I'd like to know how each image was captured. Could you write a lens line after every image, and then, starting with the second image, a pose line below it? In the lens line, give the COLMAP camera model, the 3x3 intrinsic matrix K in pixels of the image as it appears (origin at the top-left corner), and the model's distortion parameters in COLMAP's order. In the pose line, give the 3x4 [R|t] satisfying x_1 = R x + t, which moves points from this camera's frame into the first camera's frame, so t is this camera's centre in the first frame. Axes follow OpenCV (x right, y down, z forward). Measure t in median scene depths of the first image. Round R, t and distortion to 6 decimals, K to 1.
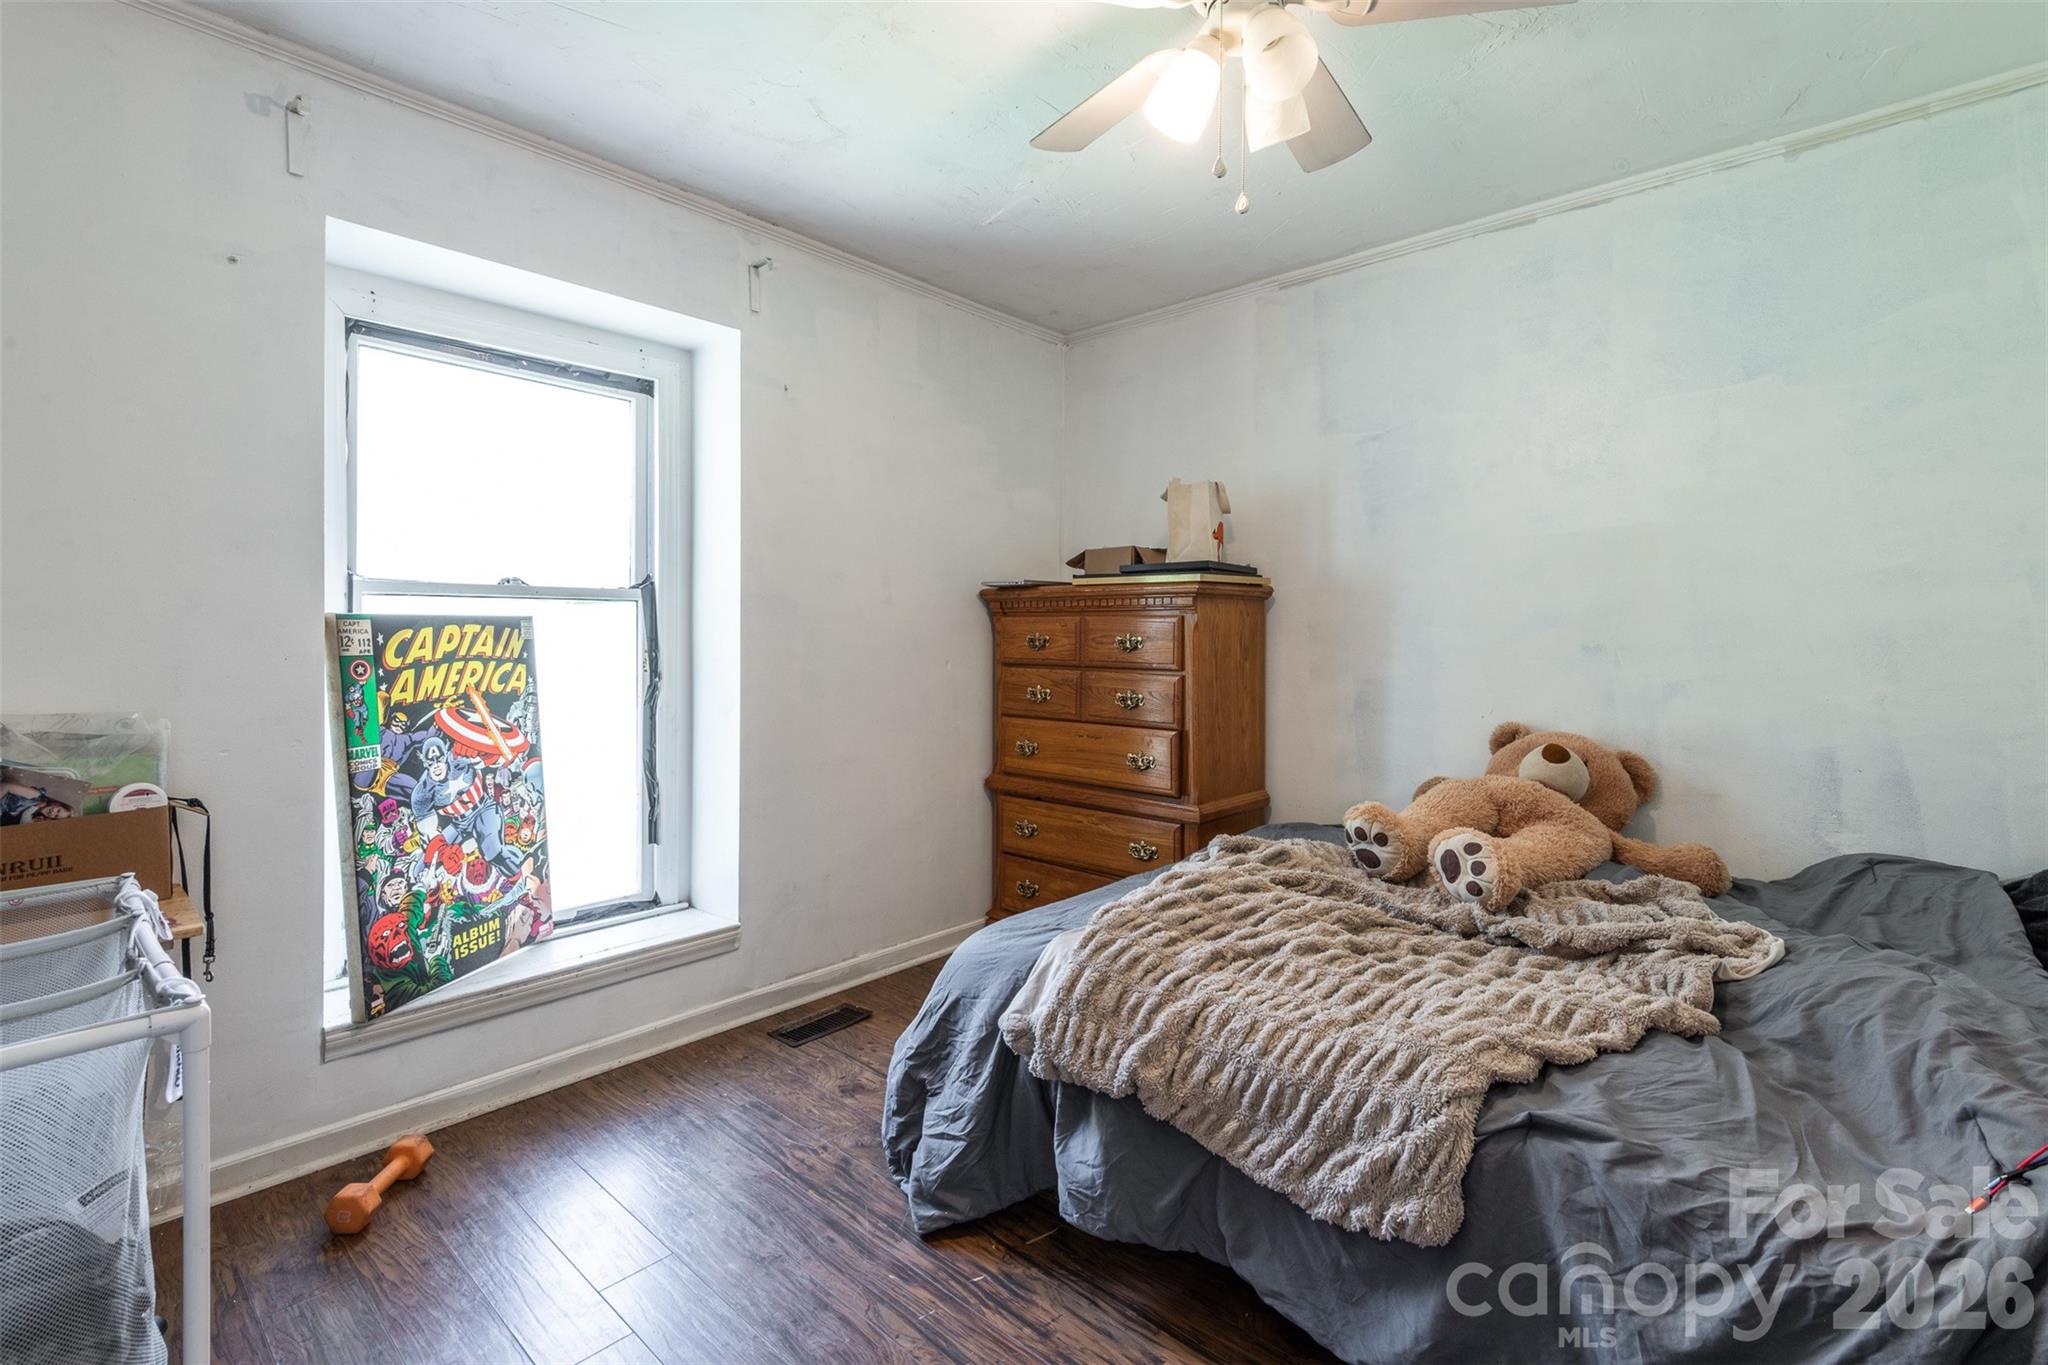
lens RADIAL K [[956.8, 0, 1025.4], [0, 956.8, 635.8], [0, 0, 1]] dist [0.032983, -0.009915]
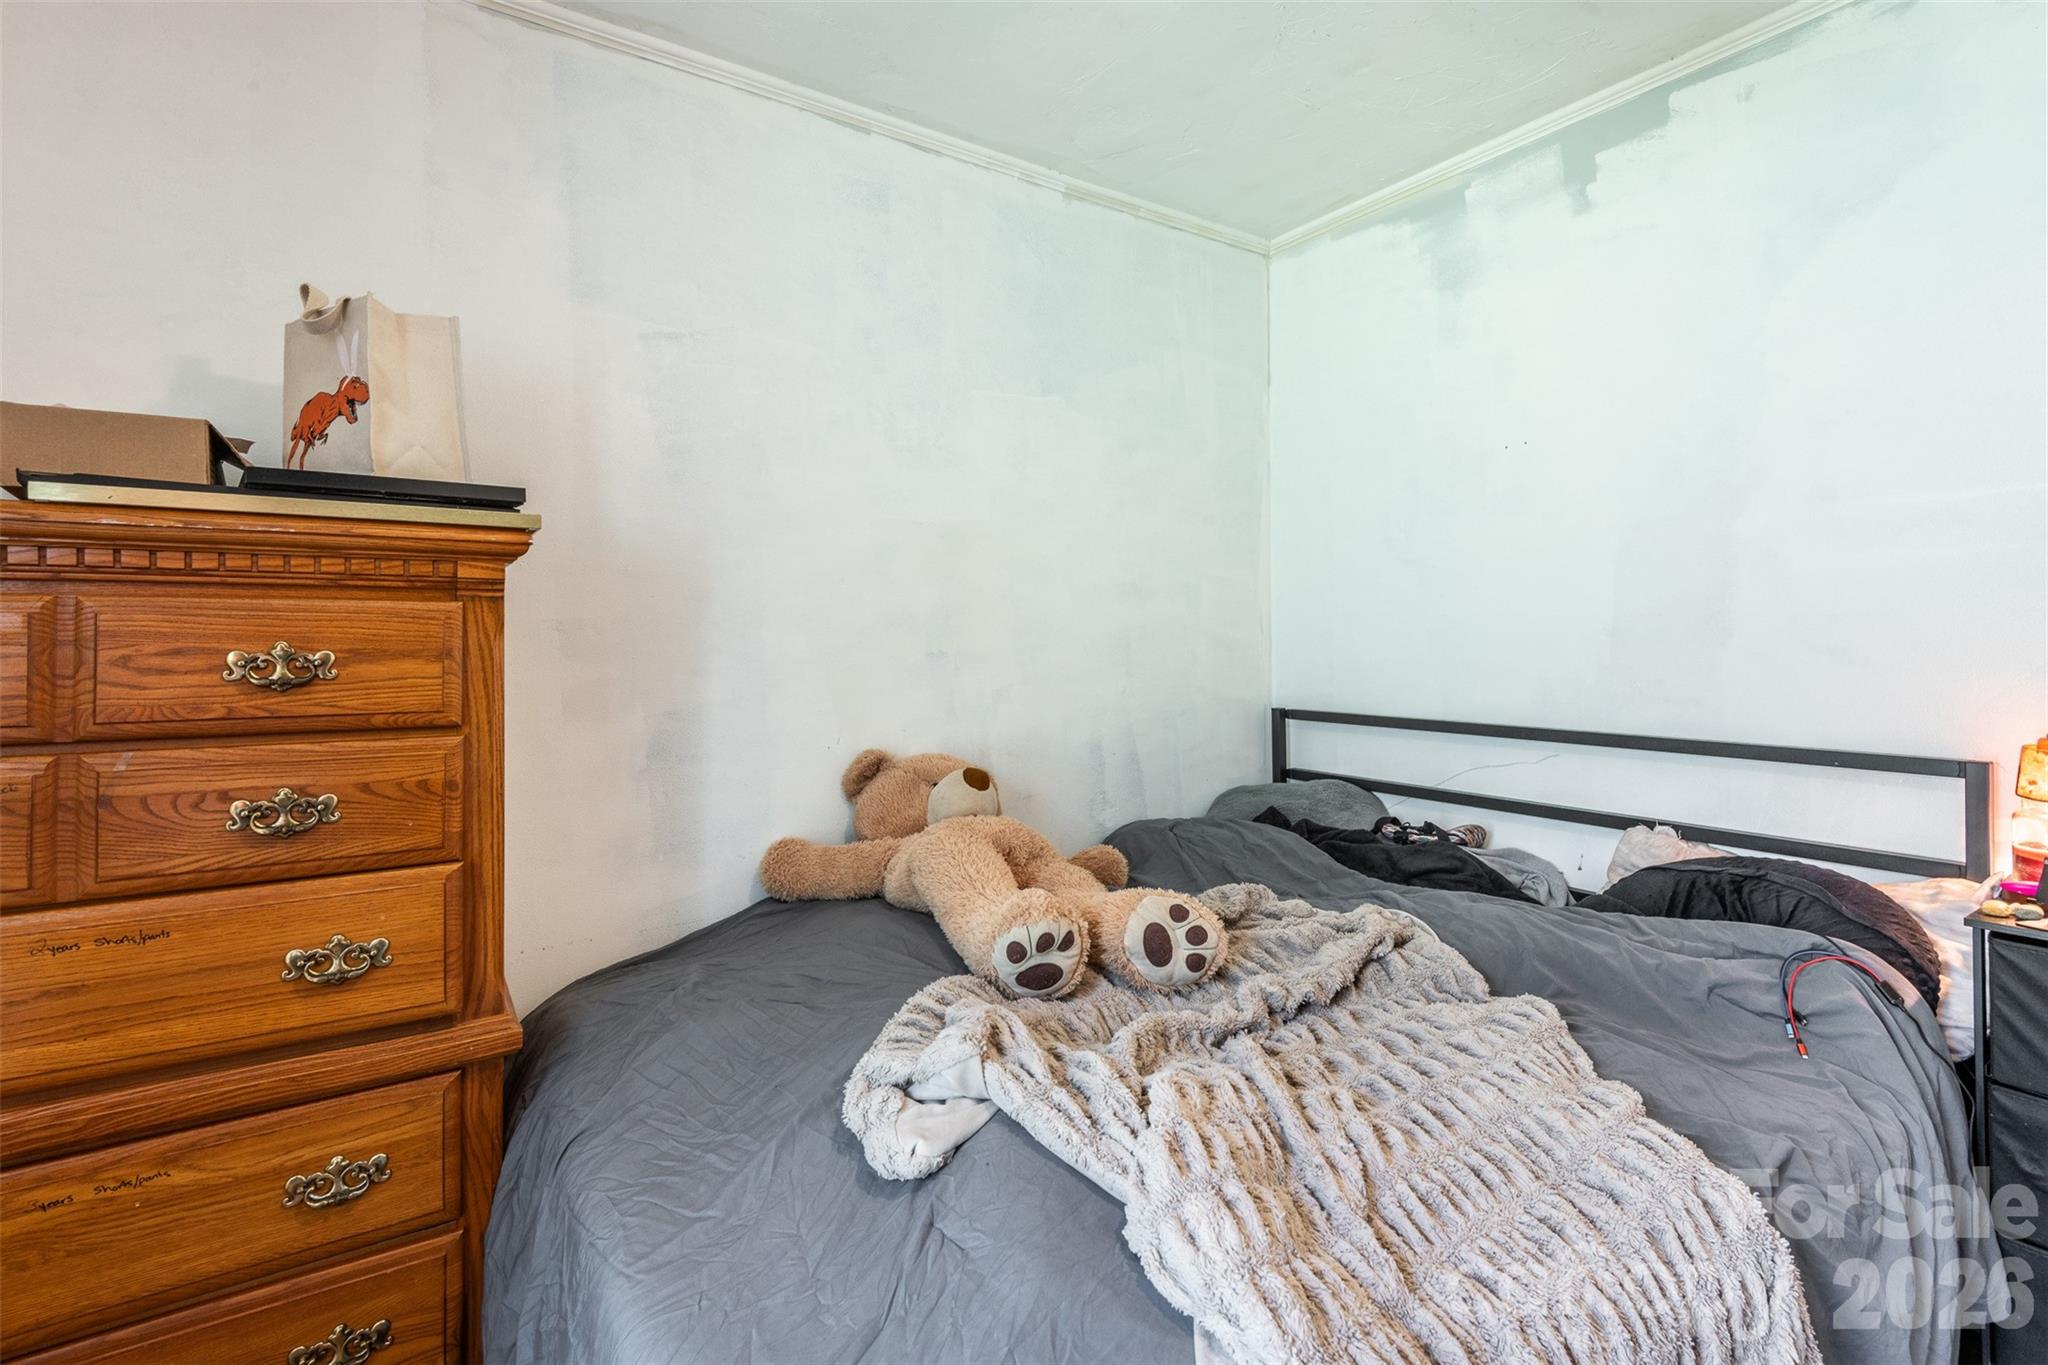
lens RADIAL K [[956.8, 0, 1025.4], [0, 956.8, 635.8], [0, 0, 1]] dist [0.032983, -0.009915]
pose [[0.234126, -0.001182, 0.972205, -0.244212], [0.009501, 0.999954, -0.001073, -0.002472], [-0.972160, 0.009488, 0.234127, 0.718559]]
